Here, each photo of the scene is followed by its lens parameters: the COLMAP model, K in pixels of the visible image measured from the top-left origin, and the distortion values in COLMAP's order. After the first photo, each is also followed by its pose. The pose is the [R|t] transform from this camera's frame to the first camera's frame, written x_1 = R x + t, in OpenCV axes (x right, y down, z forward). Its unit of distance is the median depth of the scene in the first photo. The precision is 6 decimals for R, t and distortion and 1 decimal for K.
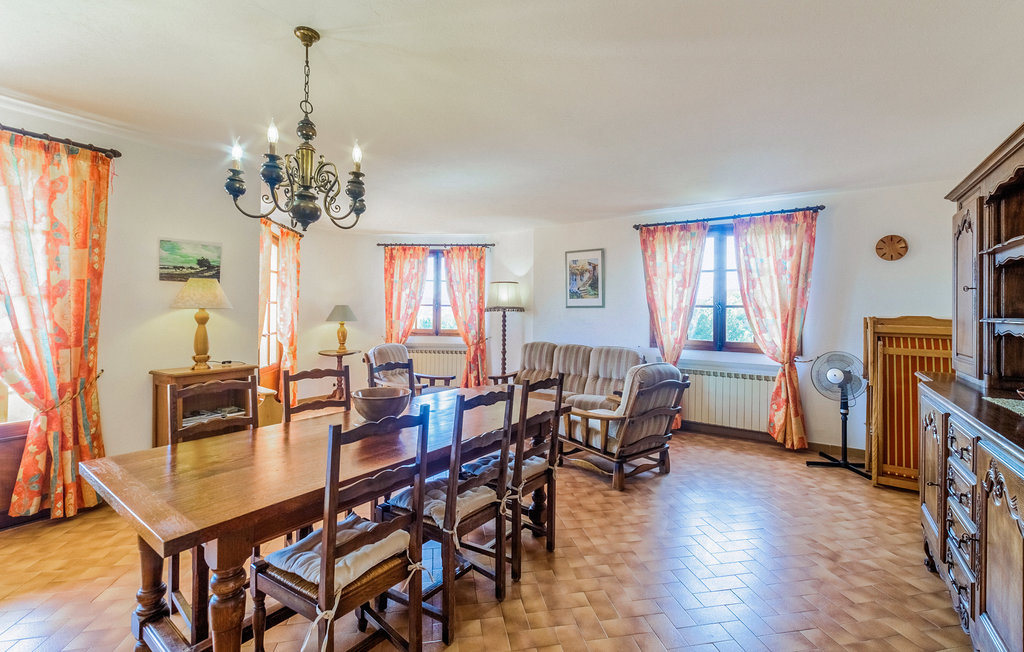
lens RADIAL K [[444.6, 0, 510.9], [0, 444.6, 308.9], [0, 0, 1]] dist [-0.000694, -0.000050]
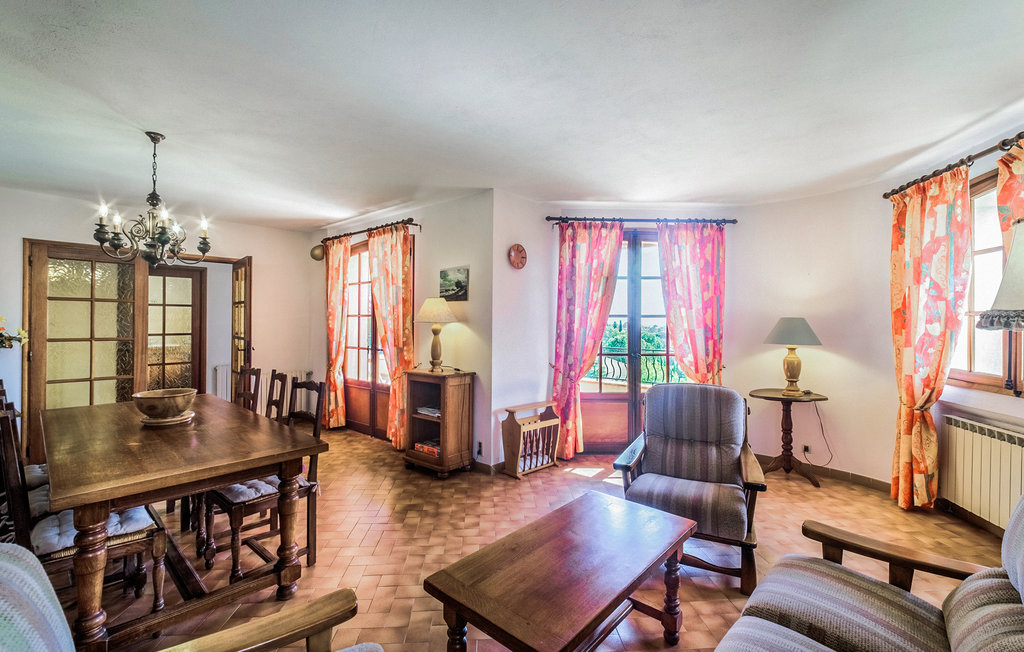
lens RADIAL K [[444.6, 0, 510.9], [0, 444.6, 308.9], [0, 0, 1]] dist [-0.000694, -0.000050]
pose [[-0.093672, -0.038915, -0.994842, 0.489441], [-0.004697, 0.999242, -0.038645, 0.008826], [0.995592, 0.001053, -0.093784, 1.266718]]
